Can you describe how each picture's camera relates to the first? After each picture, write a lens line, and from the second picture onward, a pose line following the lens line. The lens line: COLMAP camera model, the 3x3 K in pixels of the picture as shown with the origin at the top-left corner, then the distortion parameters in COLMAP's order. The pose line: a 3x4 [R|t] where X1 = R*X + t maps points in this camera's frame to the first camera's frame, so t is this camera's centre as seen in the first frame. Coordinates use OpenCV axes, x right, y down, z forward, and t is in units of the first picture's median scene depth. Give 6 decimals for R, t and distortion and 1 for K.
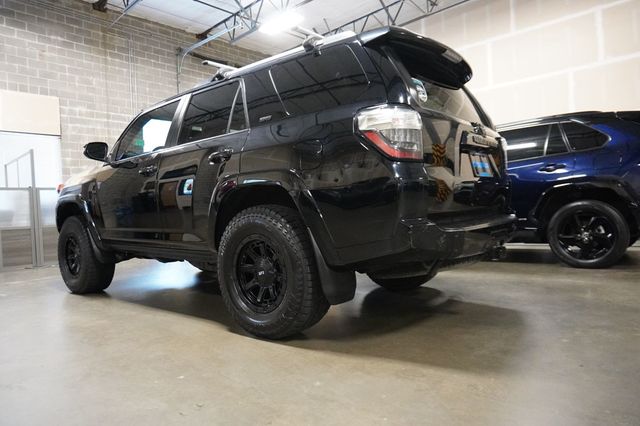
lens RADIAL K [[440.3, 0, 320.0], [0, 440.3, 213.0], [0, 0, 1]] dist [-0.021196, 0.003710]
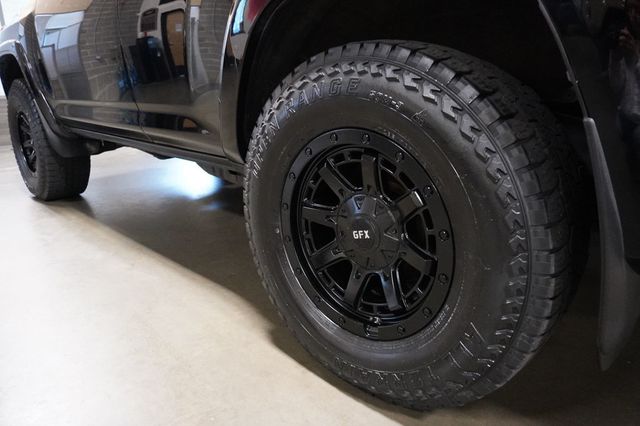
lens RADIAL K [[440.3, 0, 320.0], [0, 440.3, 213.0], [0, 0, 1]] dist [-0.021196, 0.003710]
pose [[0.996955, 0.054093, -0.056168, -0.094594], [-0.037675, 0.964764, 0.260406, 0.015092], [0.068275, -0.257497, 0.963864, 0.413304]]
